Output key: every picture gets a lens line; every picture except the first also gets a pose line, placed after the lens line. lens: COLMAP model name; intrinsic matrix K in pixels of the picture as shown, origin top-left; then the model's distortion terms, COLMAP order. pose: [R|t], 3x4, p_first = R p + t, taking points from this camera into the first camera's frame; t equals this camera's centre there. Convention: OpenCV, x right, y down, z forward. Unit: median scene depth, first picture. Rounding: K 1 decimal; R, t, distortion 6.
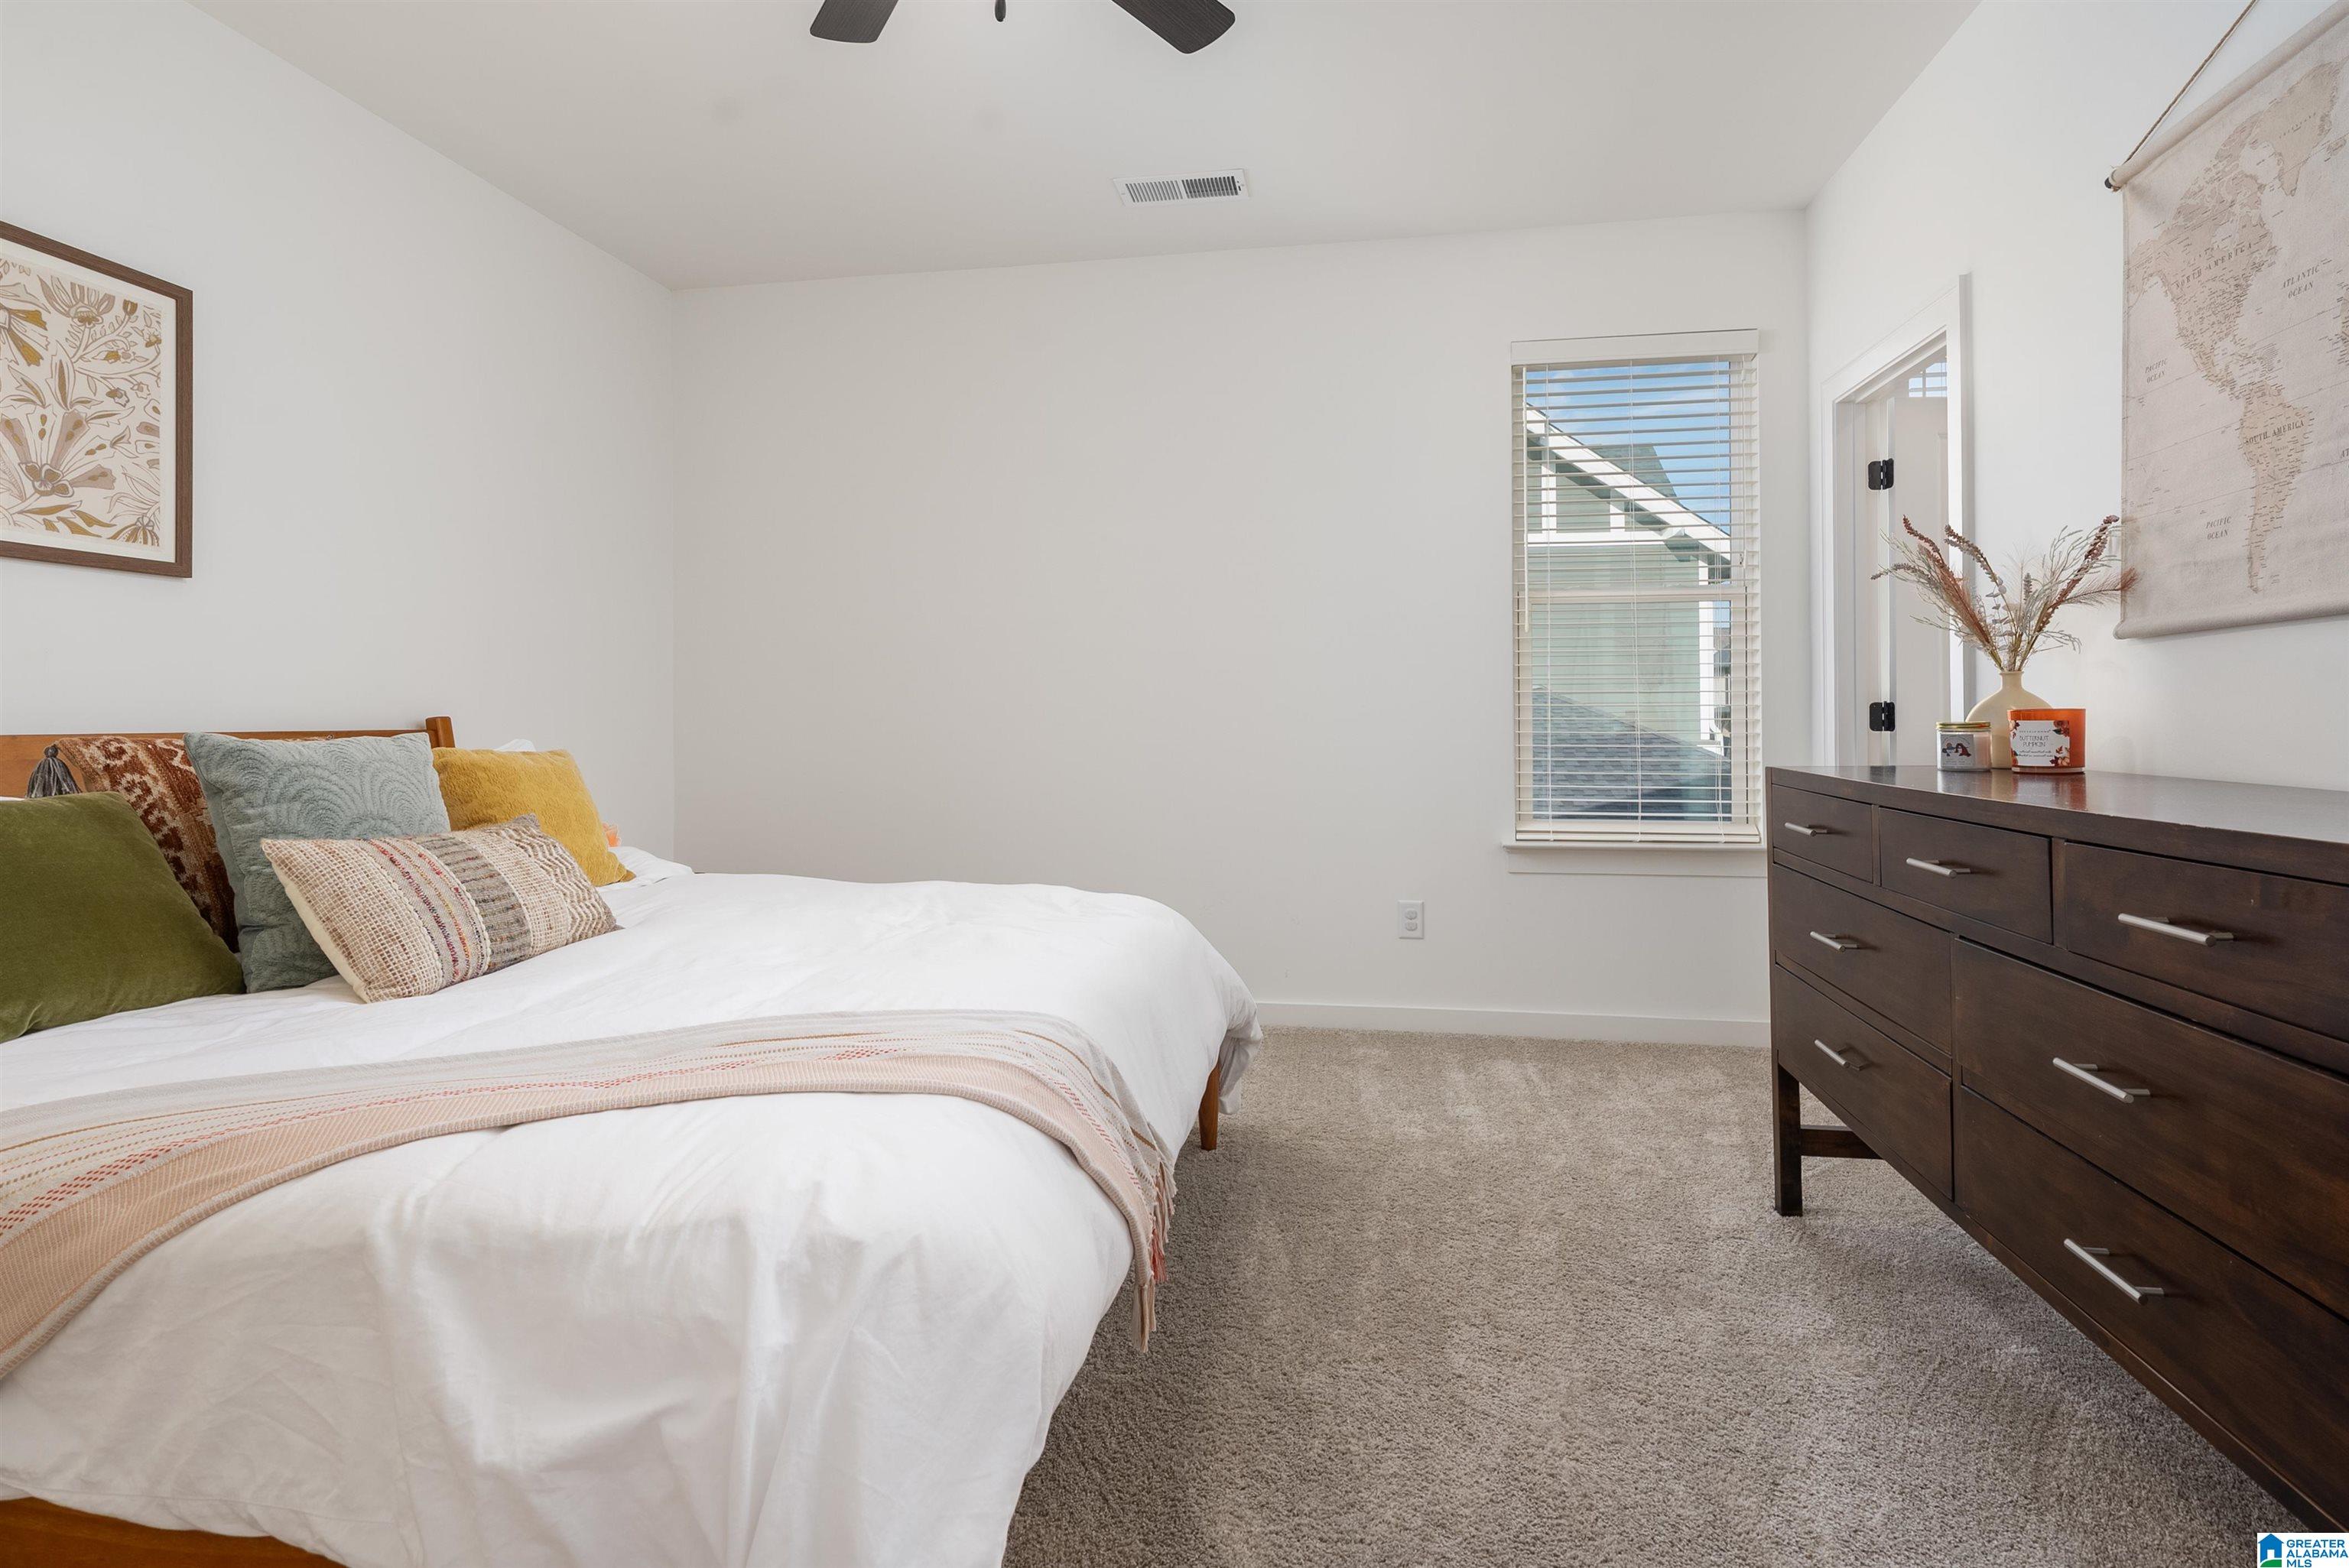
lens RADIAL K [[1159.9, 0, 1174.7], [0, 1159.9, 706.5], [0, 0, 1]] dist [-0.000216, 0.000288]
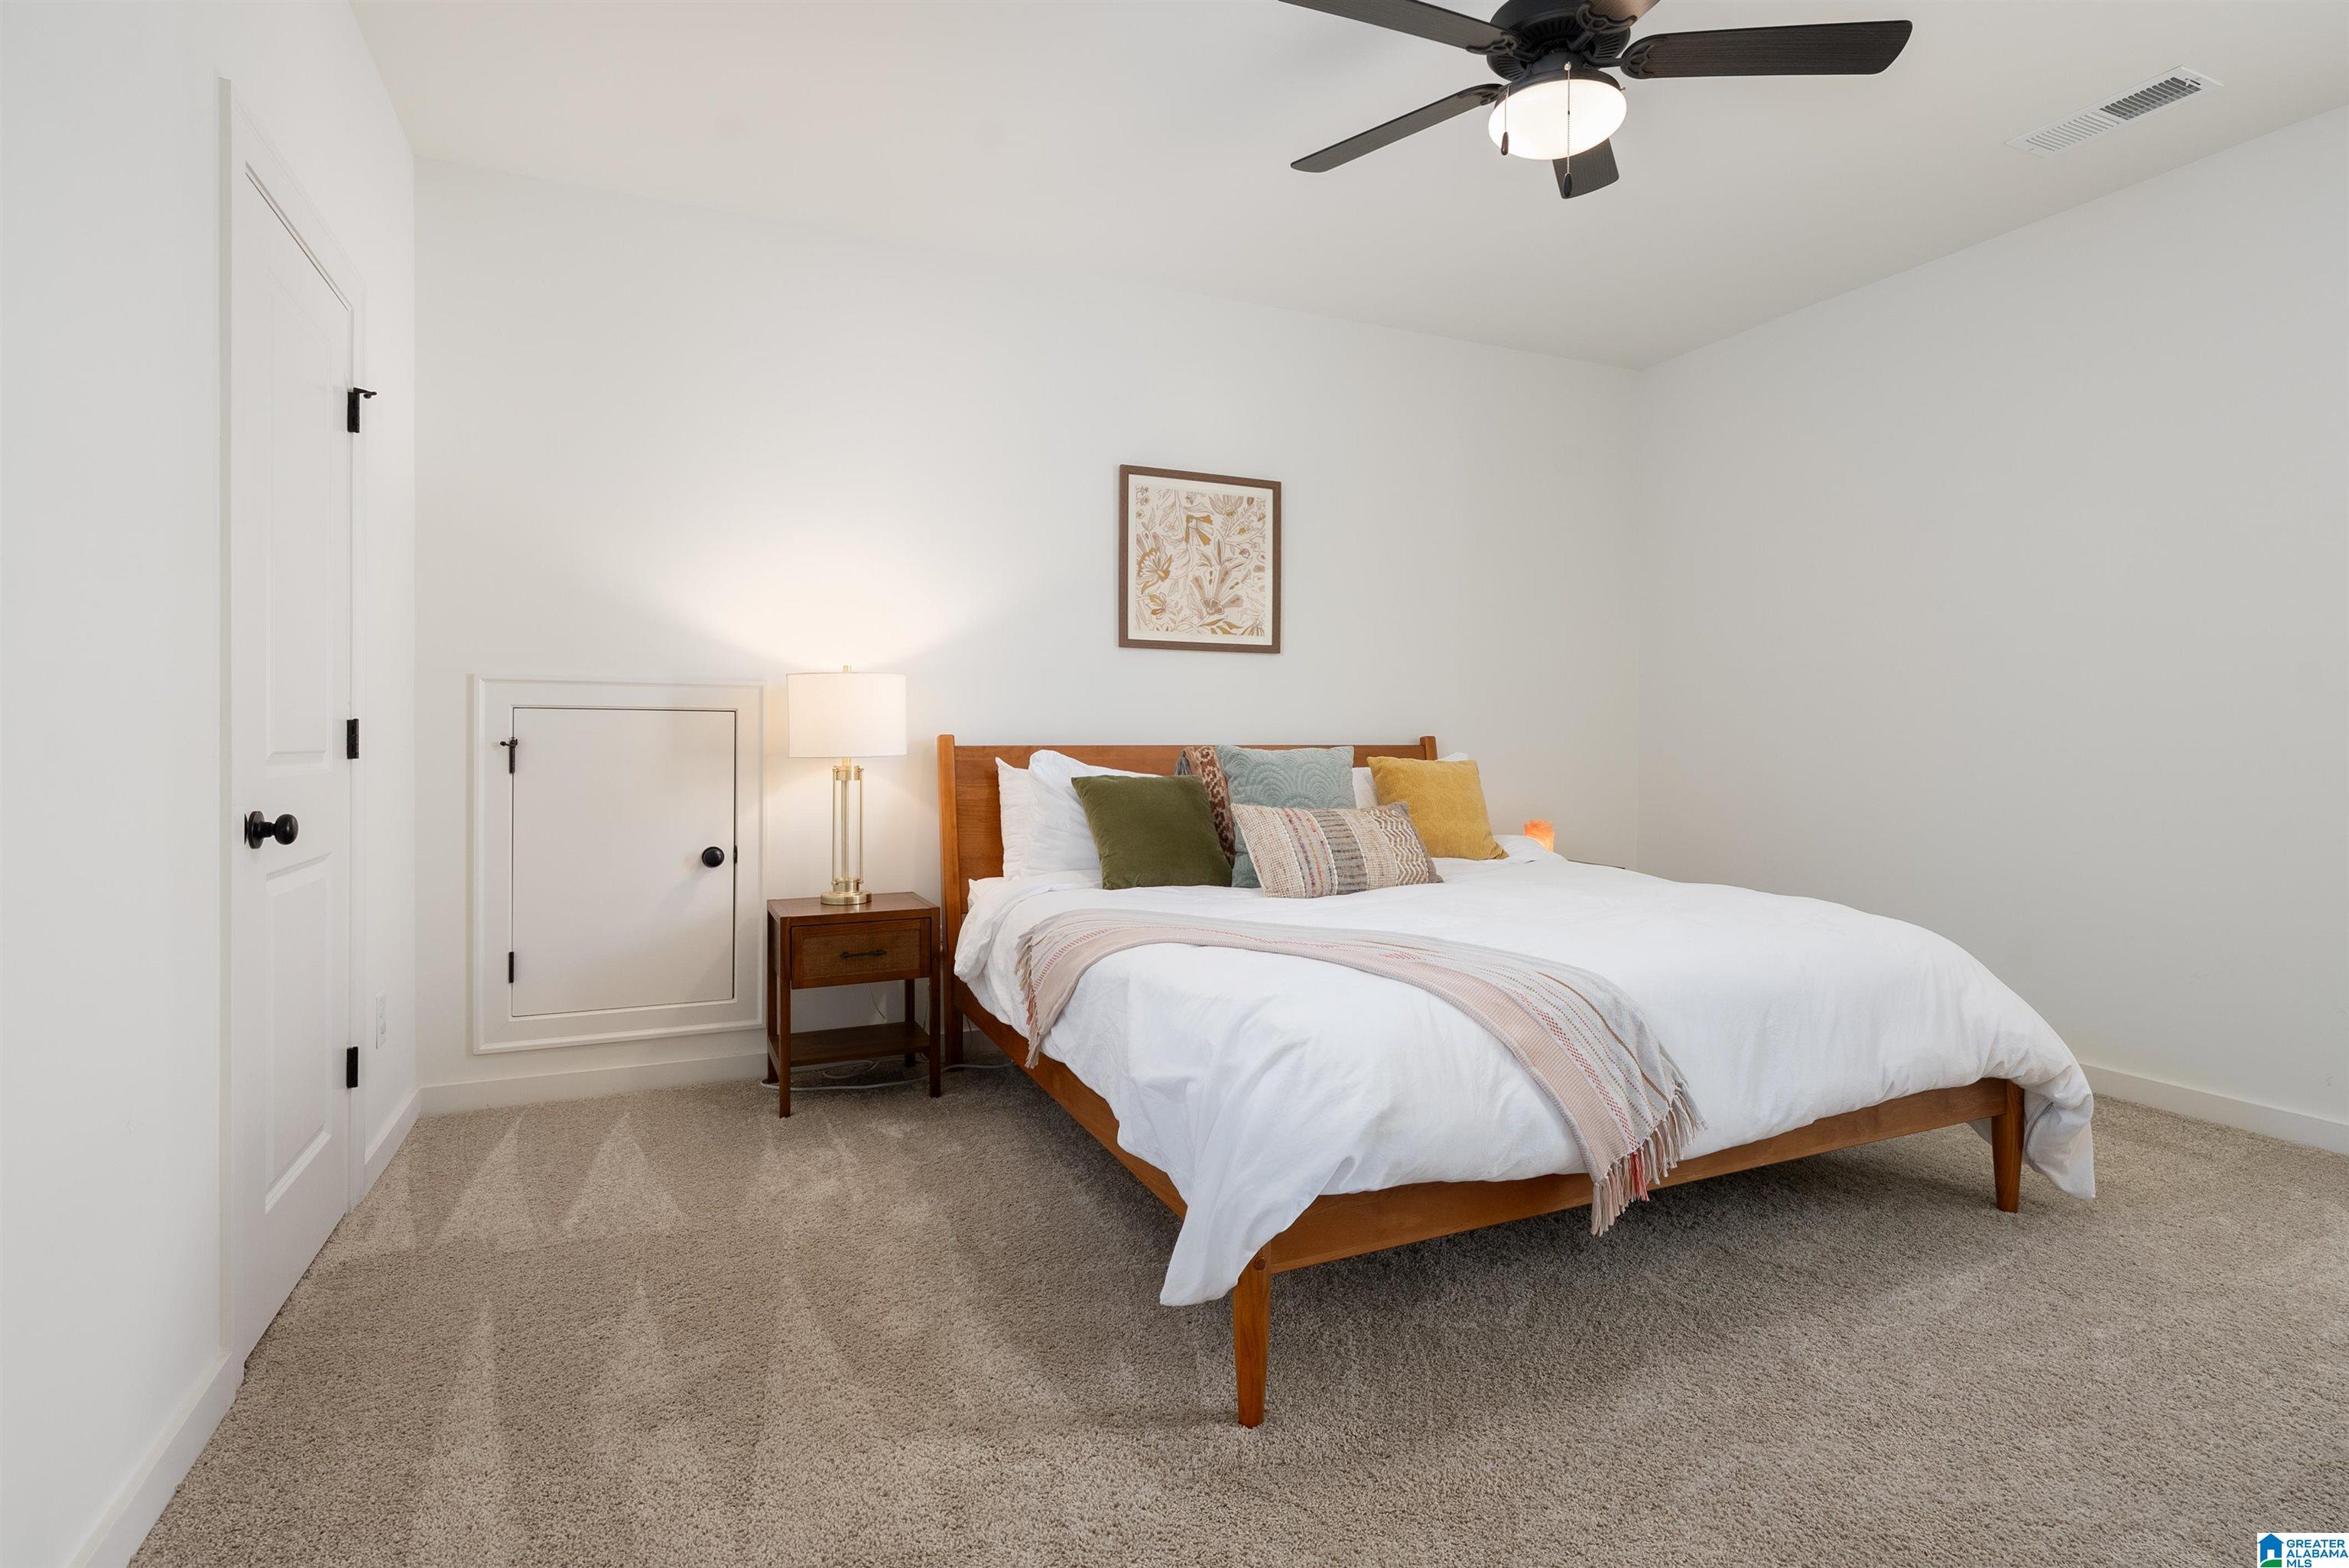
lens RADIAL K [[1135.1, 0, 1175.3], [0, 1135.1, 740.1], [0, 0, 1]] dist [0.000487, -0.000093]
pose [[0.557060, 0.005217, -0.830456, 0.480663], [0.004204, 0.999950, 0.009101, -0.000773], [0.830462, -0.008562, 0.557010, -0.049124]]
